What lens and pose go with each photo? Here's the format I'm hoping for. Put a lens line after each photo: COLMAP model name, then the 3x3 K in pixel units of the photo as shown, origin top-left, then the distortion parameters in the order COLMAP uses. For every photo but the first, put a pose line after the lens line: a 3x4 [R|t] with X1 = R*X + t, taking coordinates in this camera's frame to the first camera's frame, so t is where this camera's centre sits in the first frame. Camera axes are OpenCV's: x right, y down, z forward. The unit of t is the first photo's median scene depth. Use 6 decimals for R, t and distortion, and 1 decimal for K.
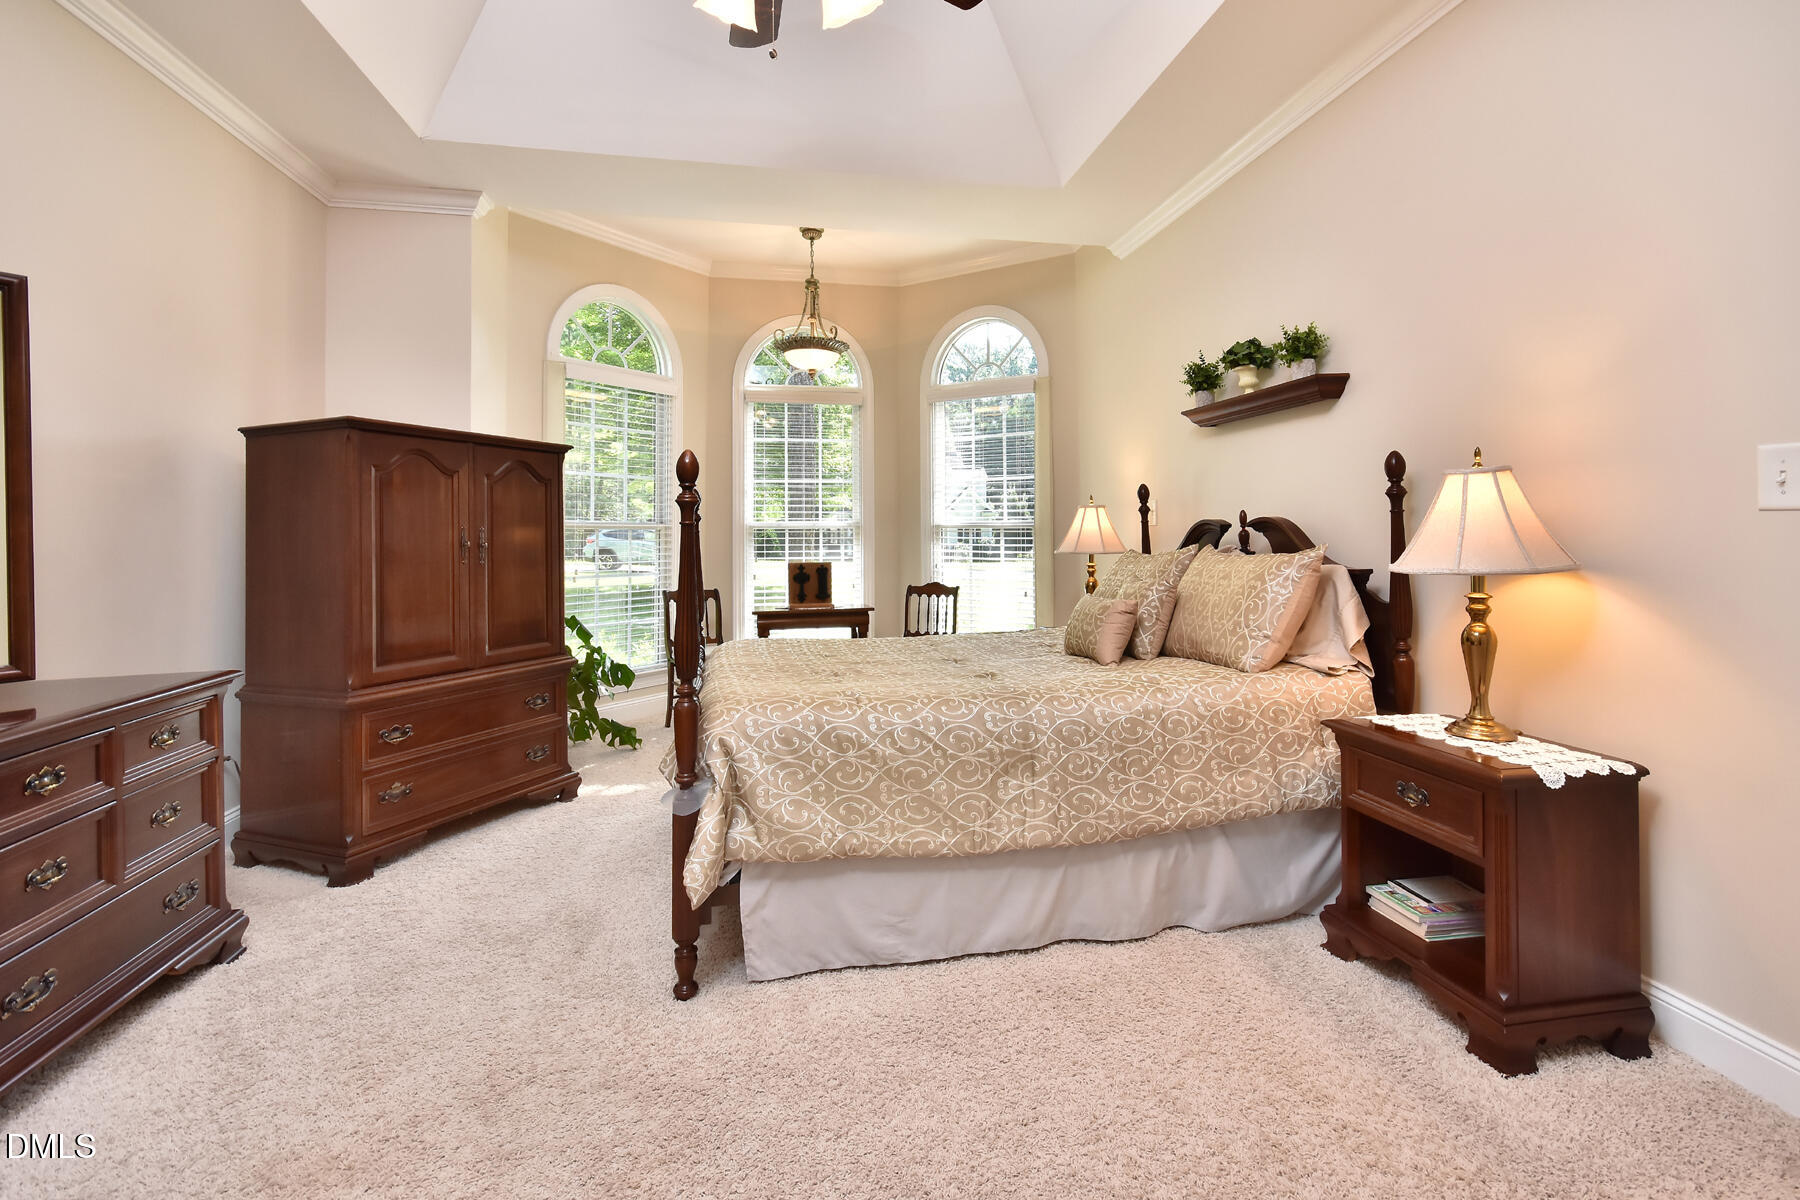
lens RADIAL K [[812.4, 0, 892.6], [0, 812.4, 498.4], [0, 0, 1]] dist [0.002406, 0.000724]
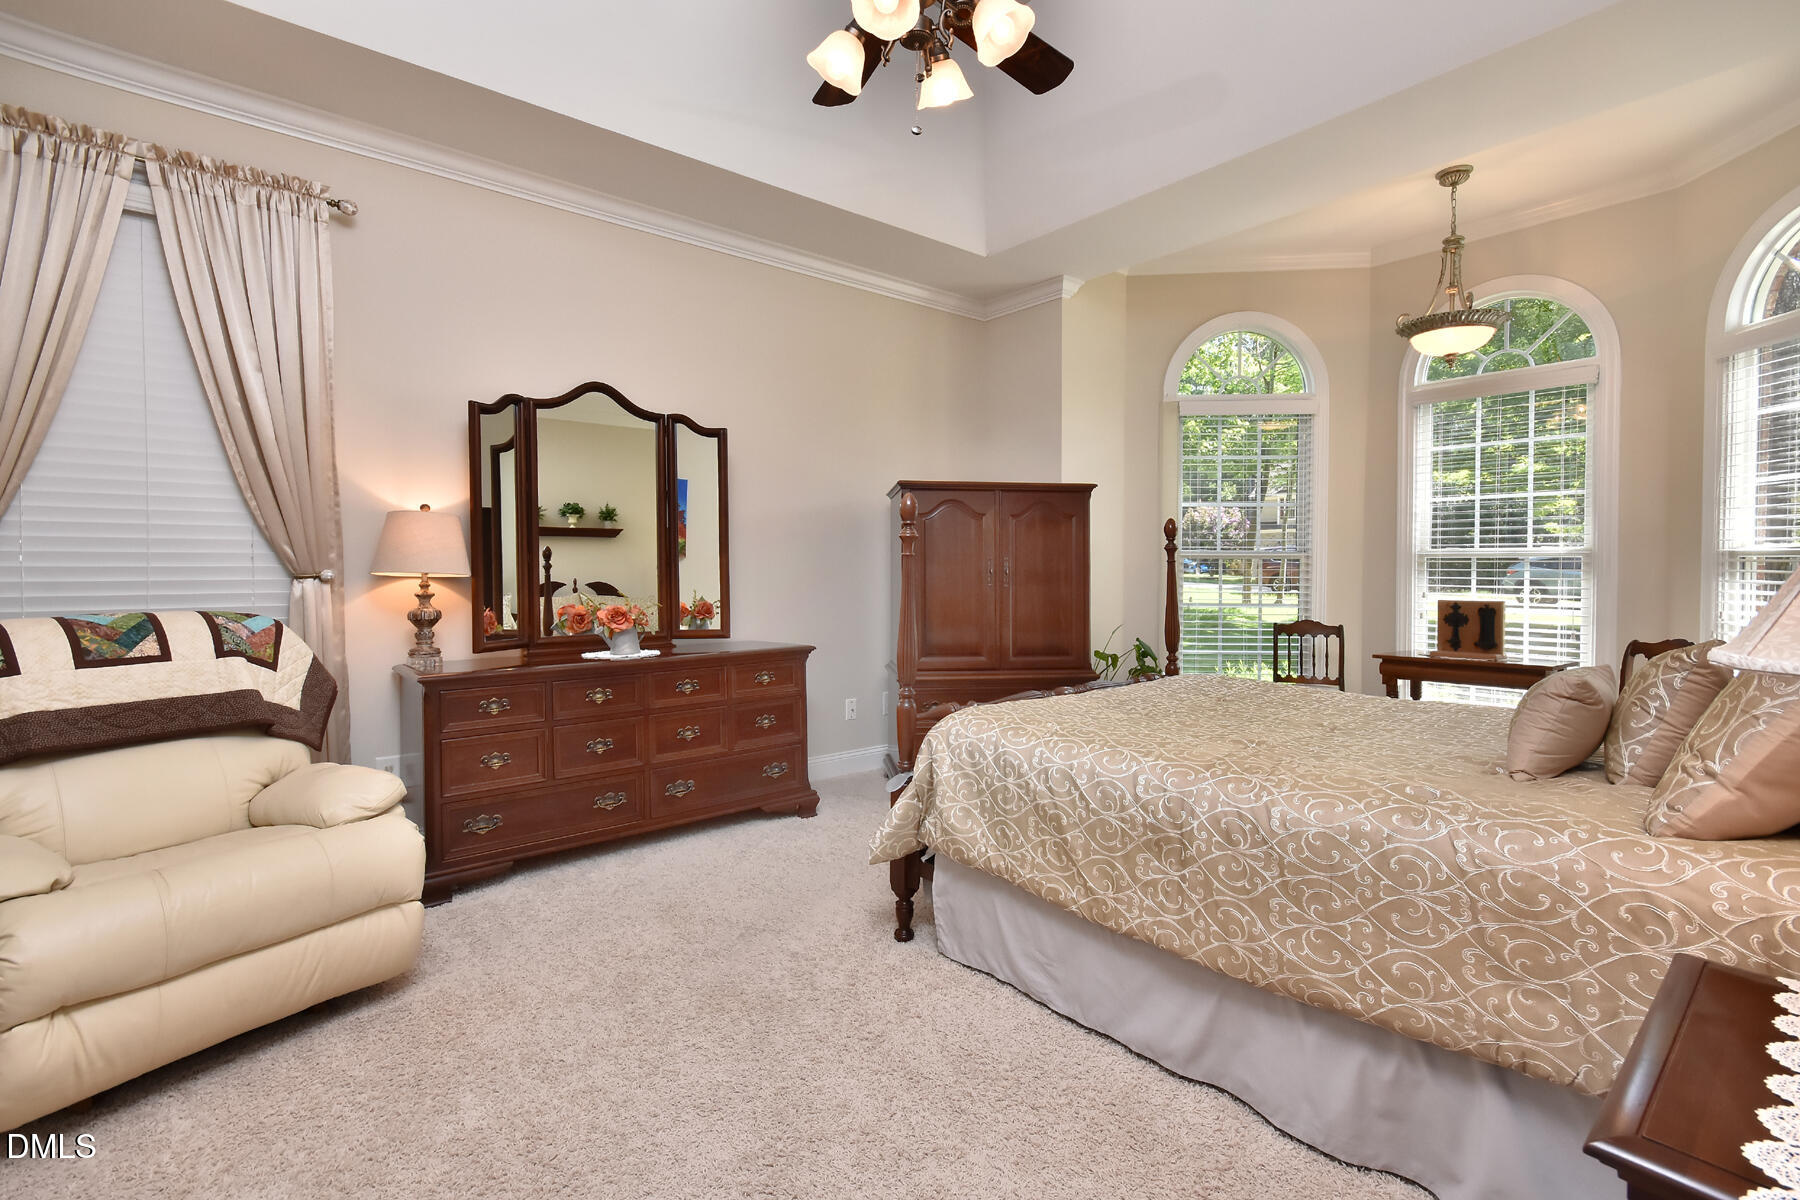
lens RADIAL K [[790.2, 0, 907.3], [0, 790.2, 557.8], [0, 0, 1]] dist [0.003226, 0.000836]
pose [[0.514109, -0.003440, -0.857718, 0.698868], [0.035546, 0.999218, 0.017299, 0.013198], [0.856988, -0.039382, 0.513830, 0.371477]]
